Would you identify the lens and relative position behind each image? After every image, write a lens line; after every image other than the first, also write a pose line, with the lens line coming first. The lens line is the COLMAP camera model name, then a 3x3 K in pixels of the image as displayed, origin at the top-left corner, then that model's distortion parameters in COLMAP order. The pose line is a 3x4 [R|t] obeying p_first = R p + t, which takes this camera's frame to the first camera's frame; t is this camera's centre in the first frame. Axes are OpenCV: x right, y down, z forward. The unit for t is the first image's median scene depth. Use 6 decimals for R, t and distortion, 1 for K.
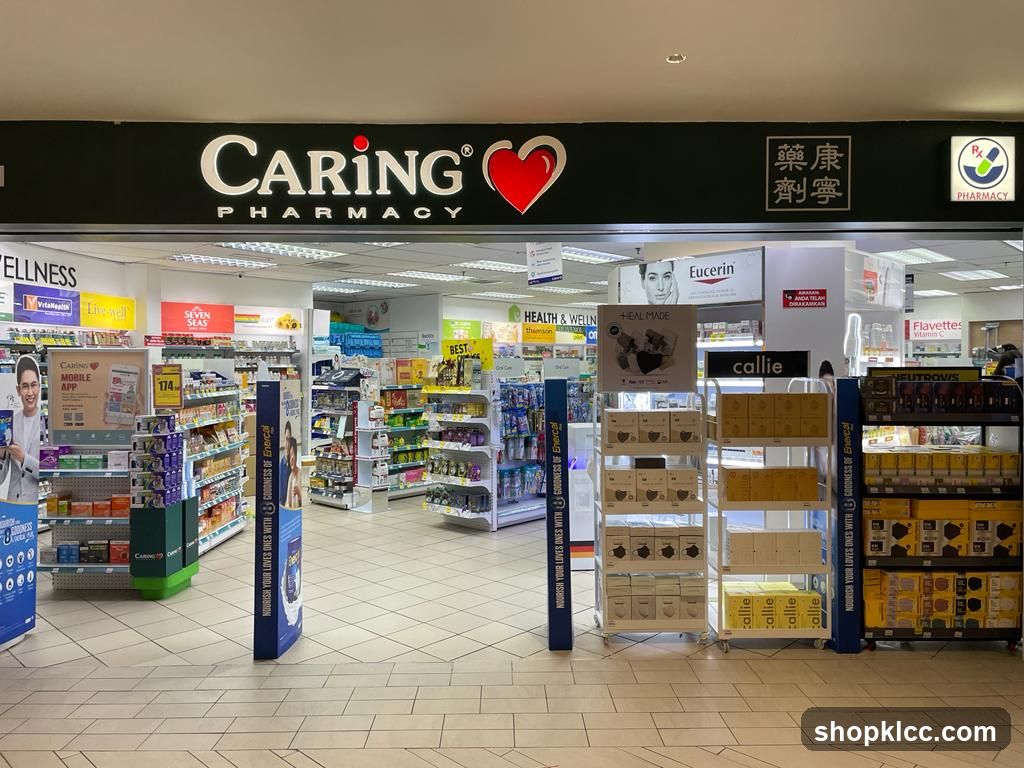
lens RADIAL K [[773.2, 0, 512.6], [0, 773.2, 378.1], [0, 0, 1]] dist [0.093534, -0.106815]
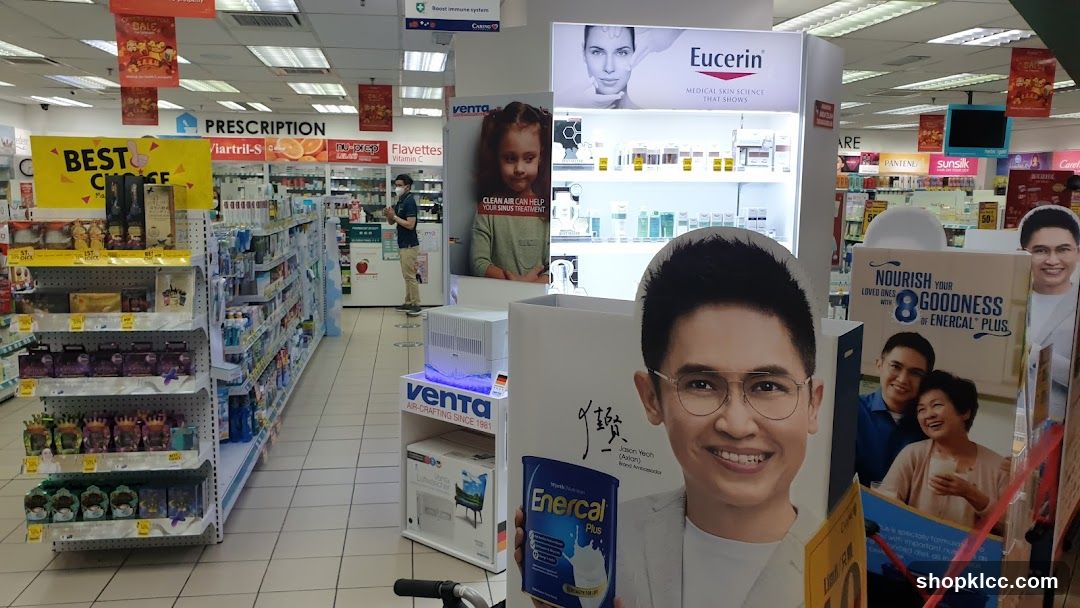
lens RADIAL K [[846.1, 0, 545.4], [0, 846.1, 289.3], [0, 0, 1]] dist [-0.012532, -0.008629]
pose [[0.592480, -0.078987, 0.801703, -0.520161], [-0.008933, 0.994476, 0.104581, -0.030399], [-0.805535, -0.069124, 0.588502, 0.931908]]
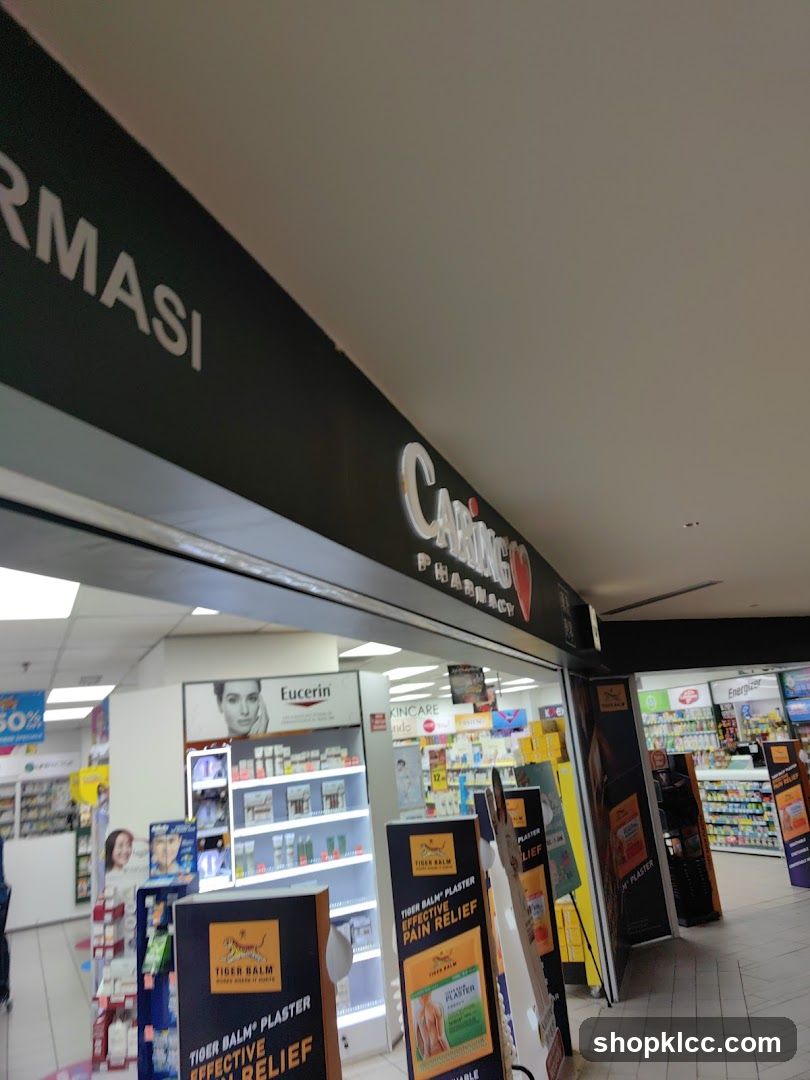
lens RADIAL K [[779.4, 0, 412.8], [0, 779.4, 536.8], [0, 0, 1]] dist [0.036660, -0.001373]
pose [[0.342019, 0.209339, 0.916079, -0.796244], [0.121210, 0.956898, -0.263921, -0.071229], [-0.931843, 0.201304, 0.301903, 0.739707]]
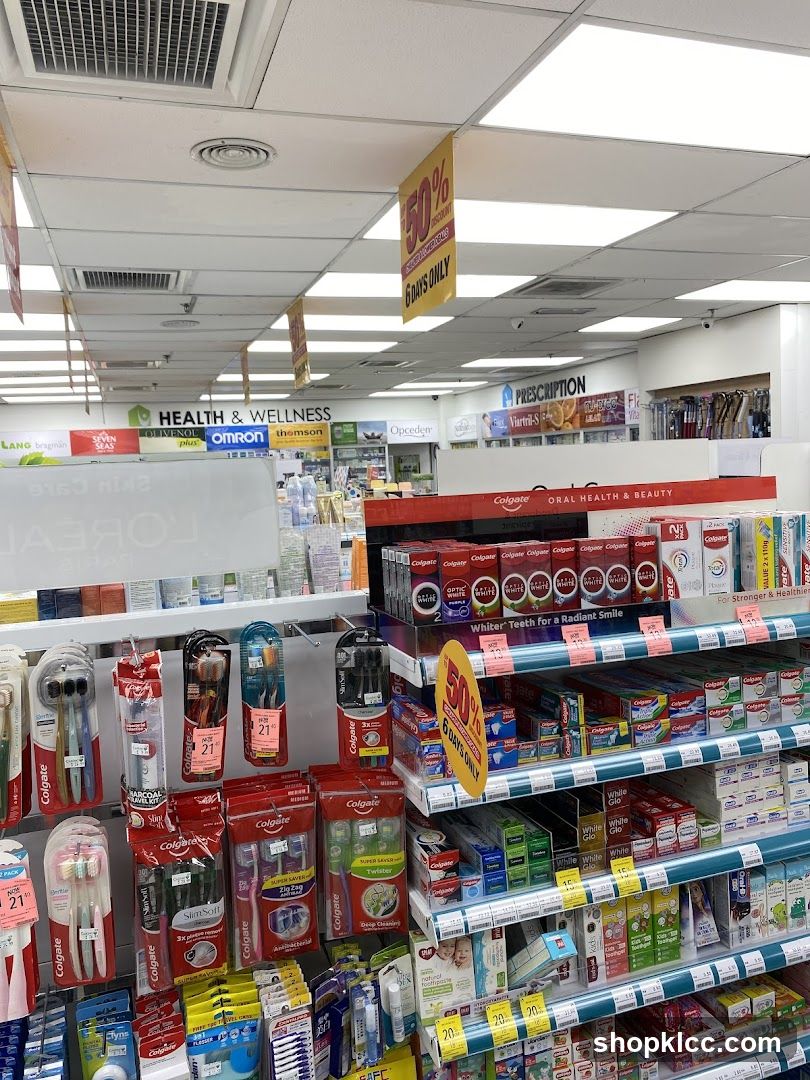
lens RADIAL K [[815.5, 0, 405.0], [0, 815.5, 535.7], [0, 0, 1]] dist [0.093534, -0.106815]
pose [[0.887275, 0.008121, -0.461170, 2.056701], [0.032221, 0.996311, 0.079537, -0.064283], [0.460114, -0.085430, 0.883740, 1.209486]]
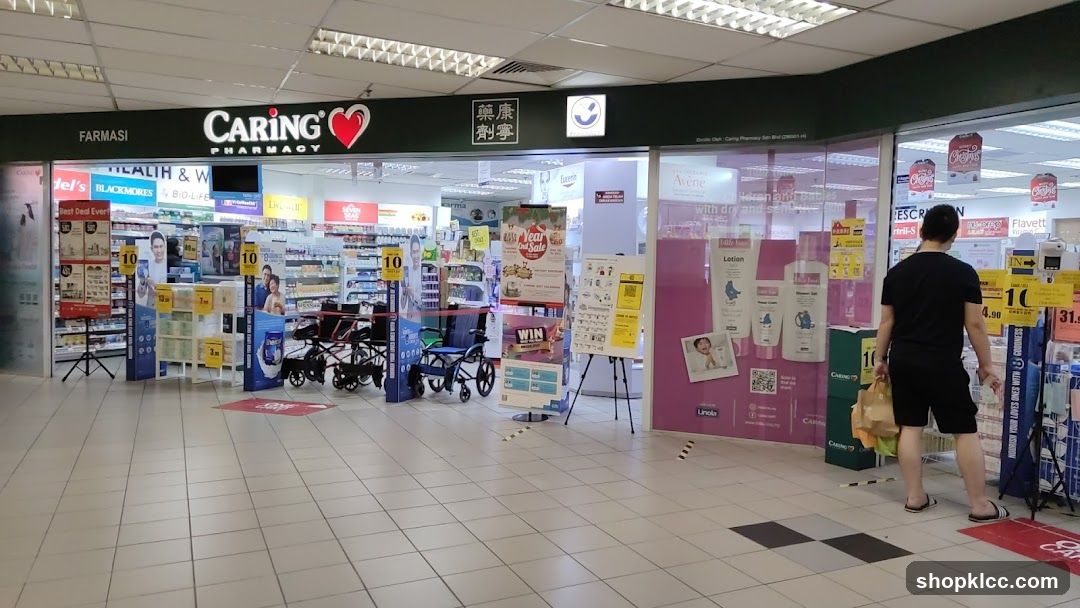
lens RADIAL K [[771.4, 0, 541.7], [0, 771.4, 302.3], [0, 0, 1]] dist [0.073749, -0.022376]
pose [[0.937524, 0.043727, -0.345163, 0.952460], [-0.033207, 0.998788, 0.036334, 0.056328], [0.346333, -0.022602, 0.937839, -0.477840]]
